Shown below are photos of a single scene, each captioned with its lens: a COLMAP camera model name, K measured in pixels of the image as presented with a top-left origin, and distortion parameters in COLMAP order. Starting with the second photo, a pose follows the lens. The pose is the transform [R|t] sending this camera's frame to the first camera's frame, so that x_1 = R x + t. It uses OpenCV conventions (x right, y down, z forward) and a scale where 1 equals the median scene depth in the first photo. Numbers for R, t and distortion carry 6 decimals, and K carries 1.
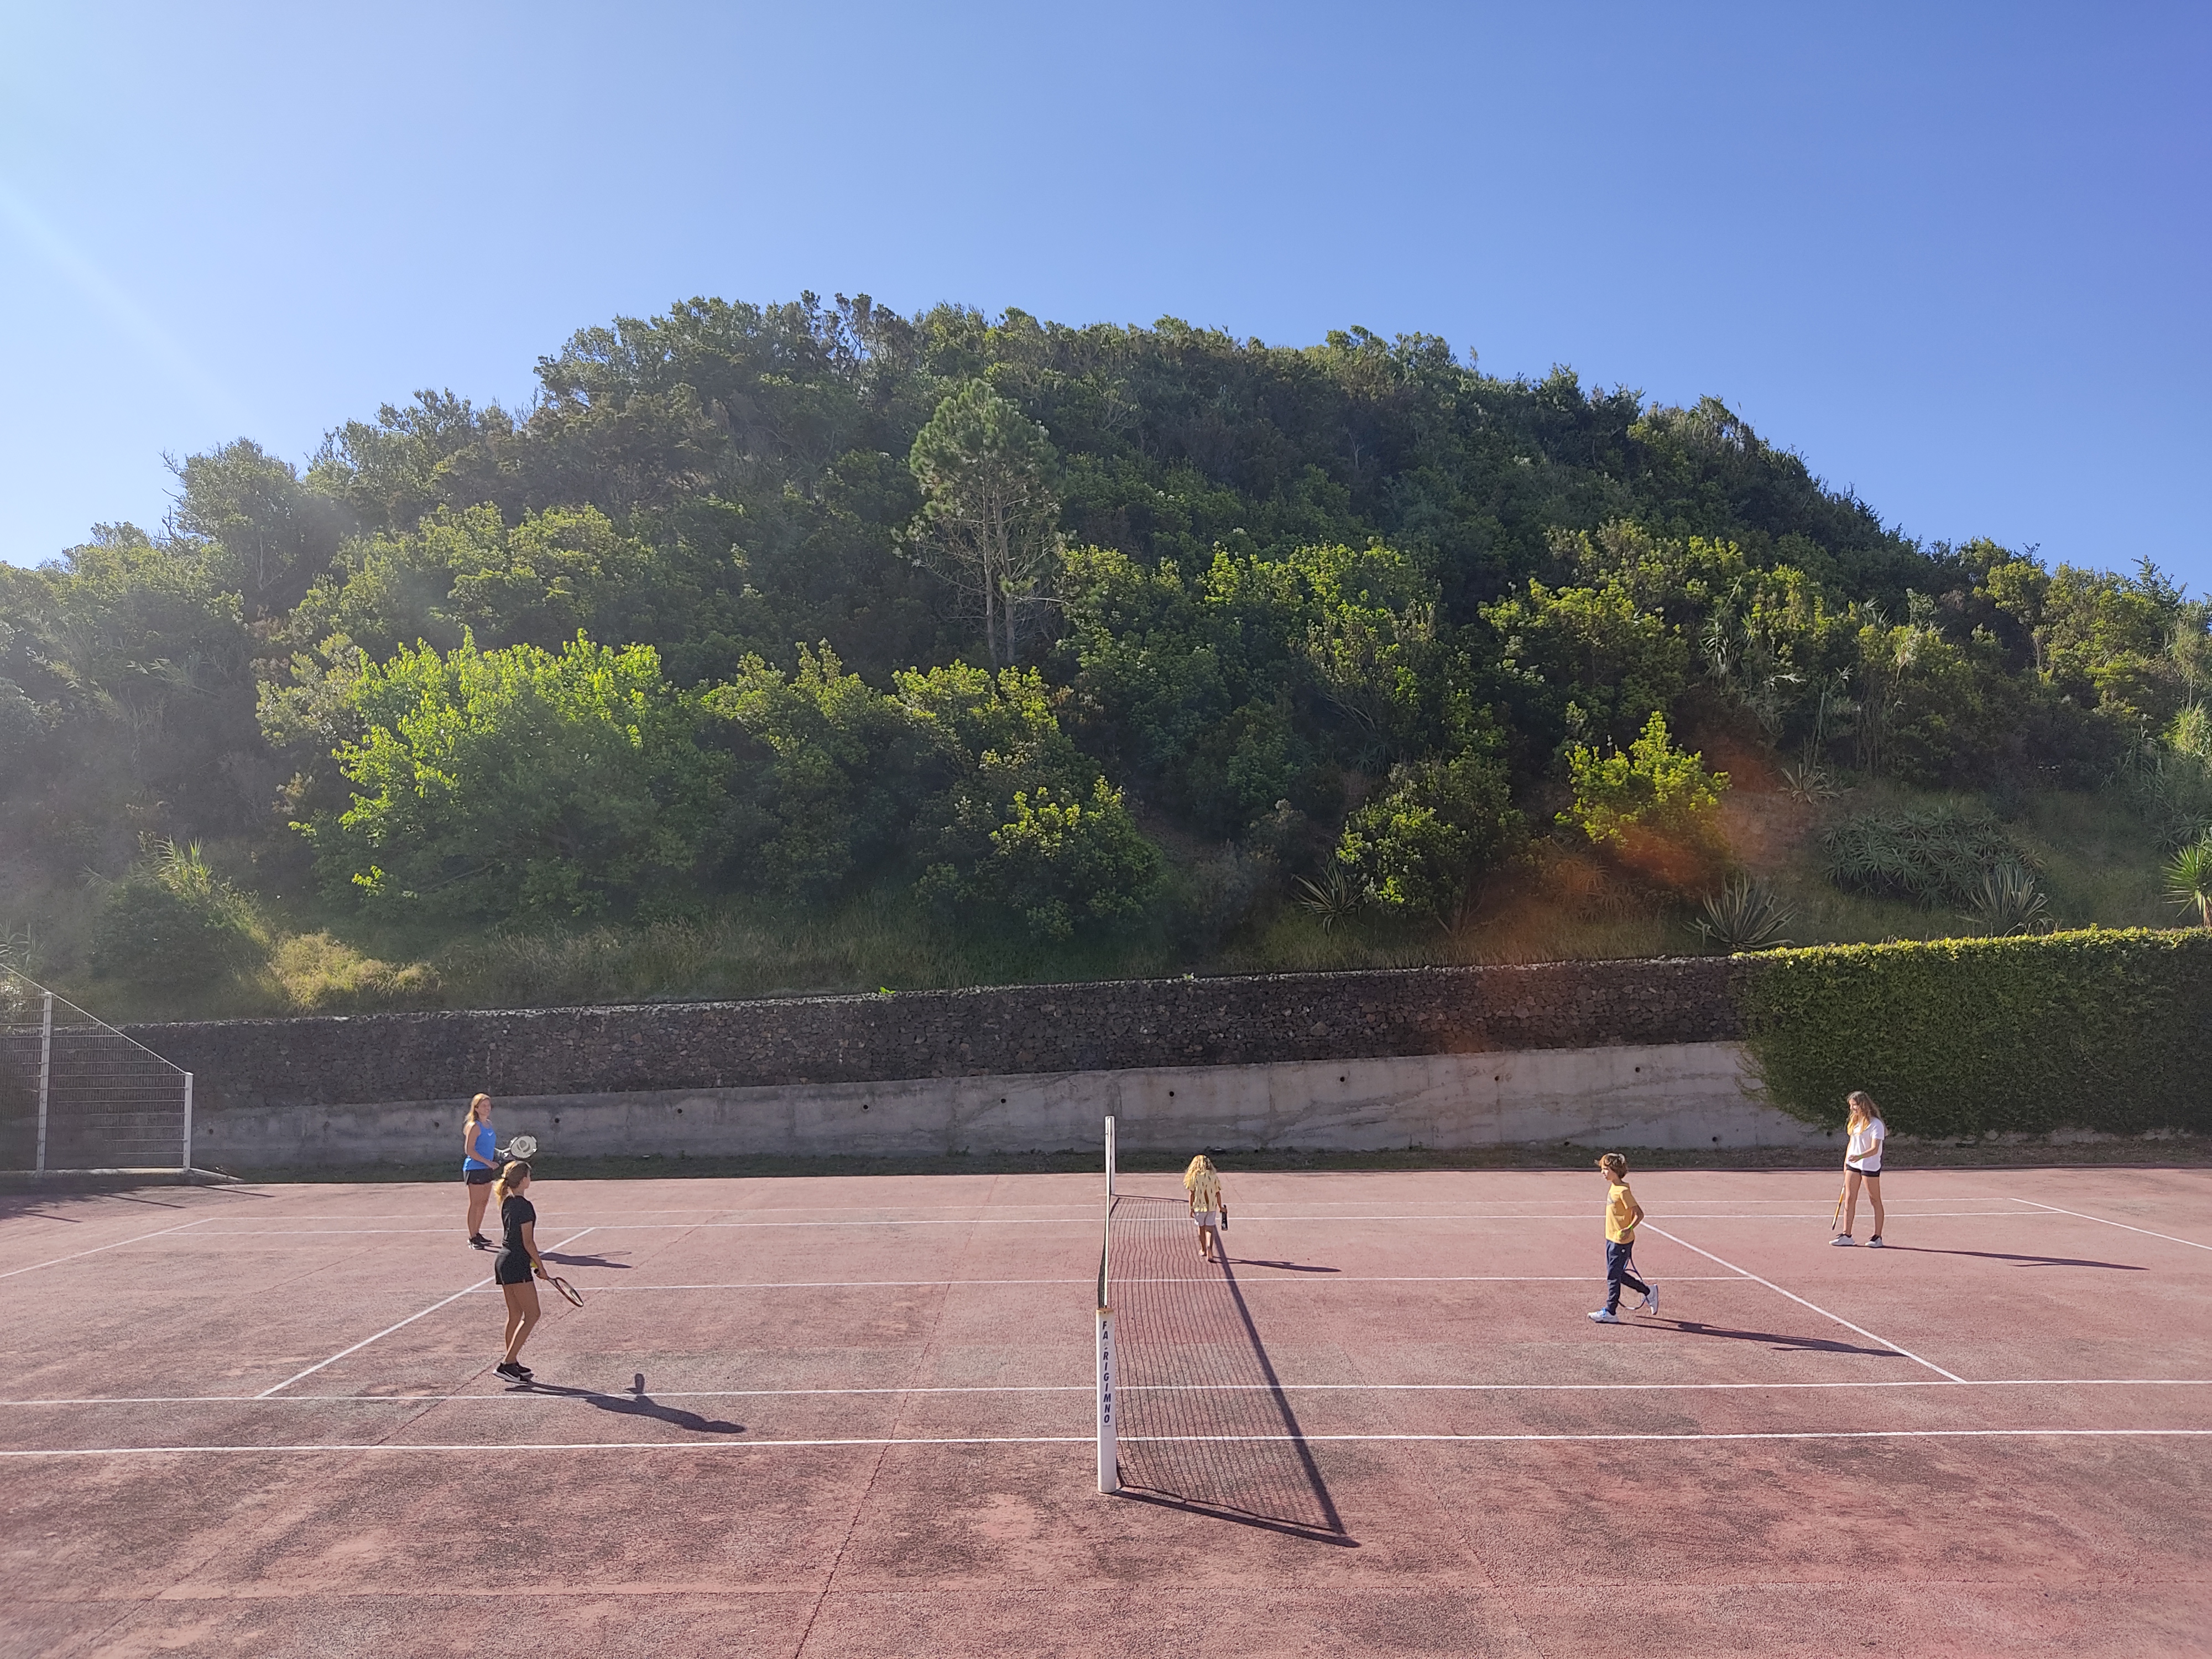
lens RADIAL K [[1714.5, 0, 1106.3], [0, 1714.5, 842.2], [0, 0, 1]] dist [-0.034825, 0.039067]
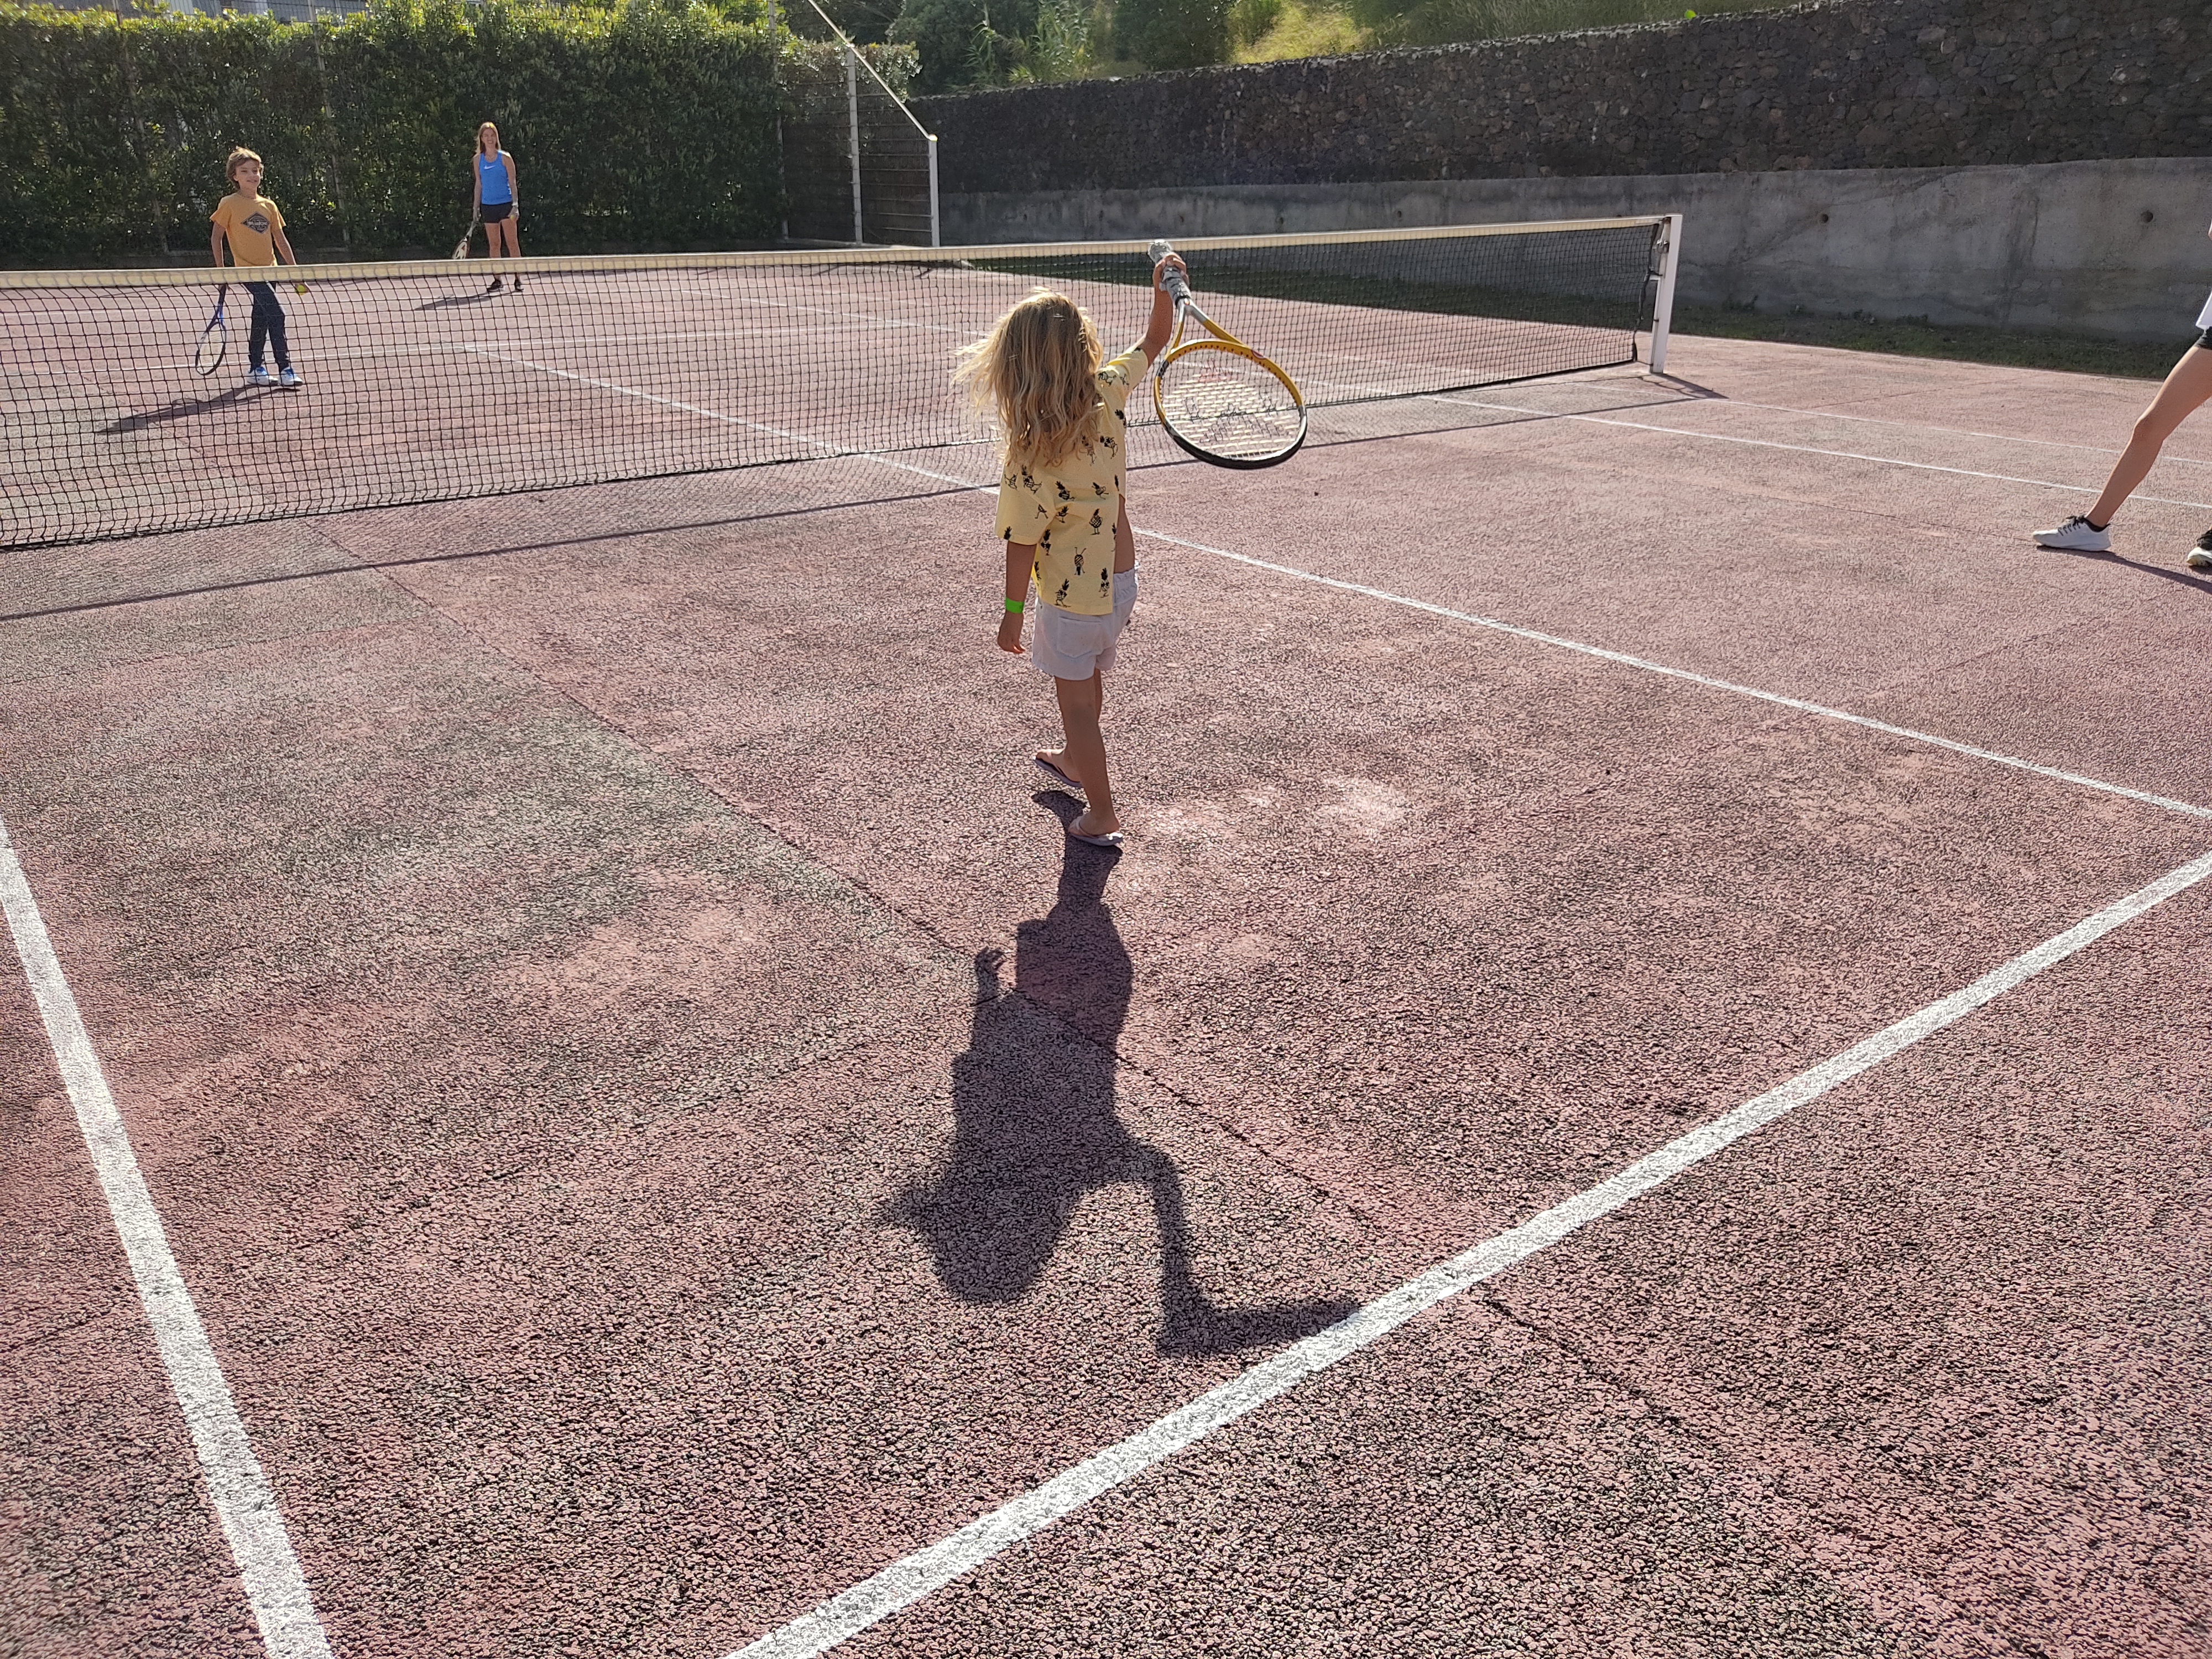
lens RADIAL K [[1714.5, 0, 1106.7], [0, 1714.5, 826.6], [0, 0, 1]] dist [-0.034825, 0.039067]
pose [[0.601348, 0.305037, -0.738466, 0.272537], [0.054241, 0.906535, 0.418631, 0.085164], [0.797144, -0.291798, 0.528598, 0.456575]]
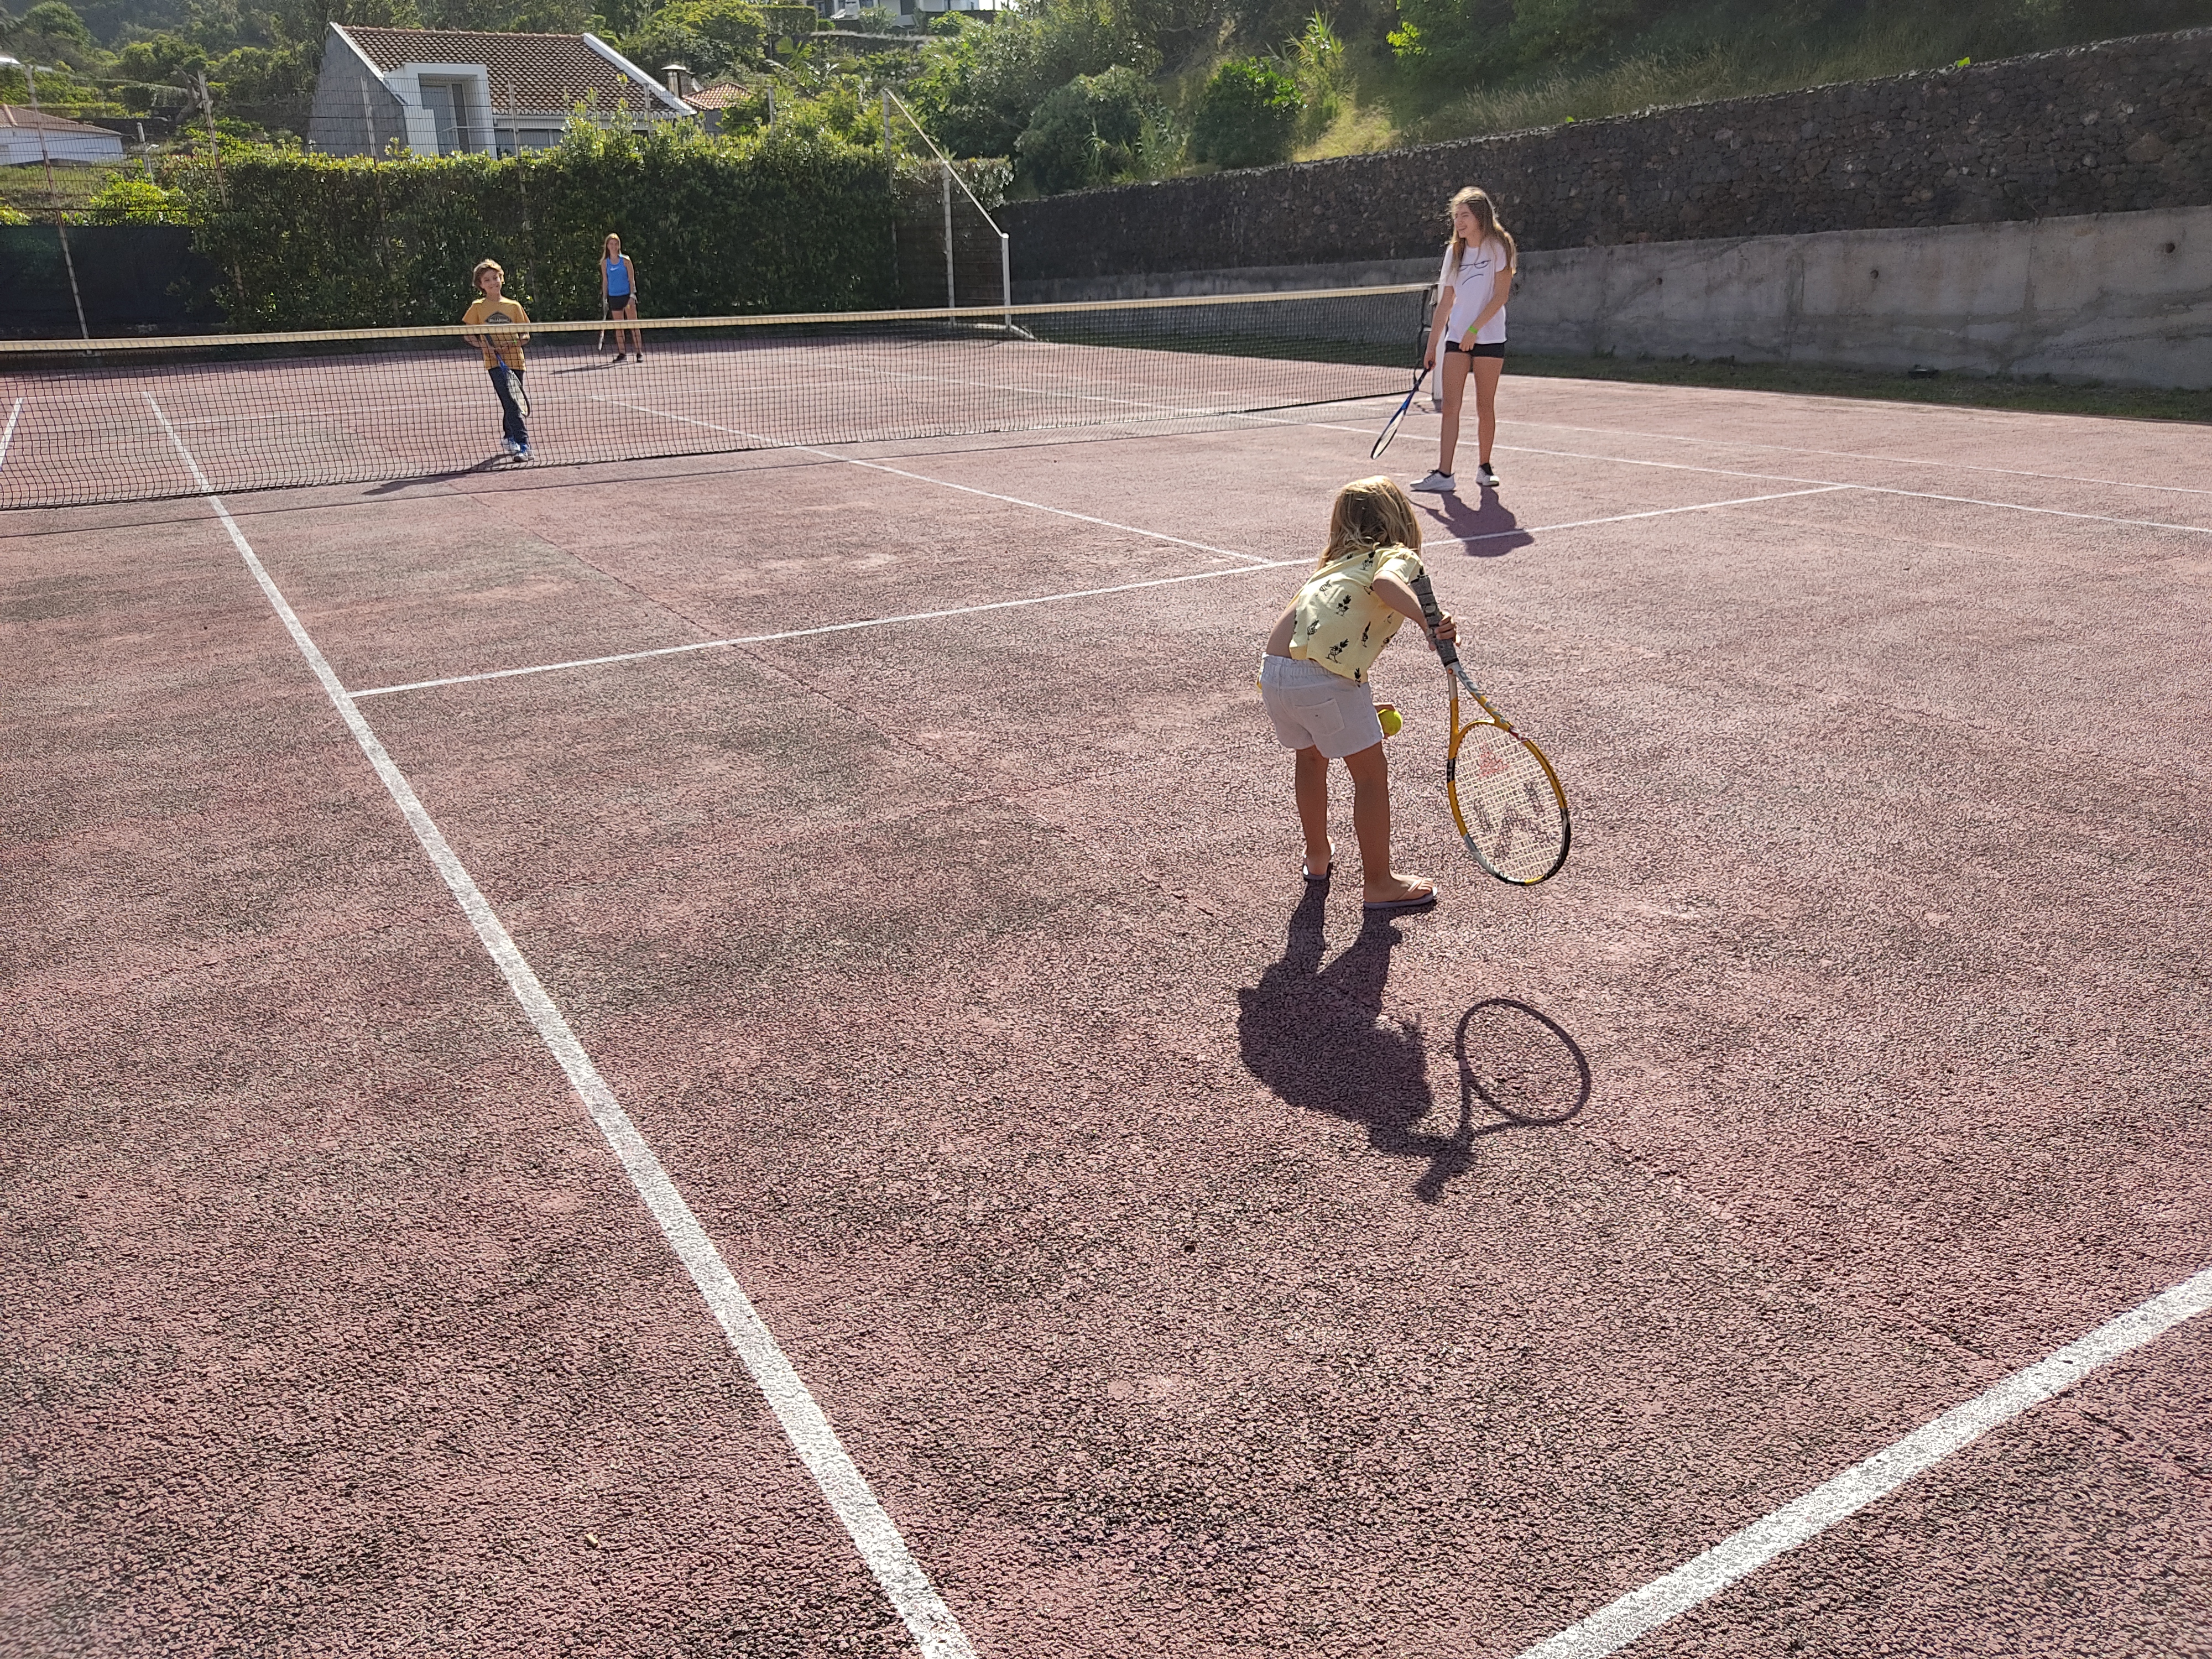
lens RADIAL K [[1714.5, 0, 1088.4], [0, 1714.5, 827.8], [0, 0, 1]] dist [-0.034825, 0.039067]
pose [[0.497217, 0.279124, -0.821502, 0.454512], [0.085369, 0.926505, 0.366471, 0.083398], [0.863416, -0.252346, 0.436845, 0.441426]]
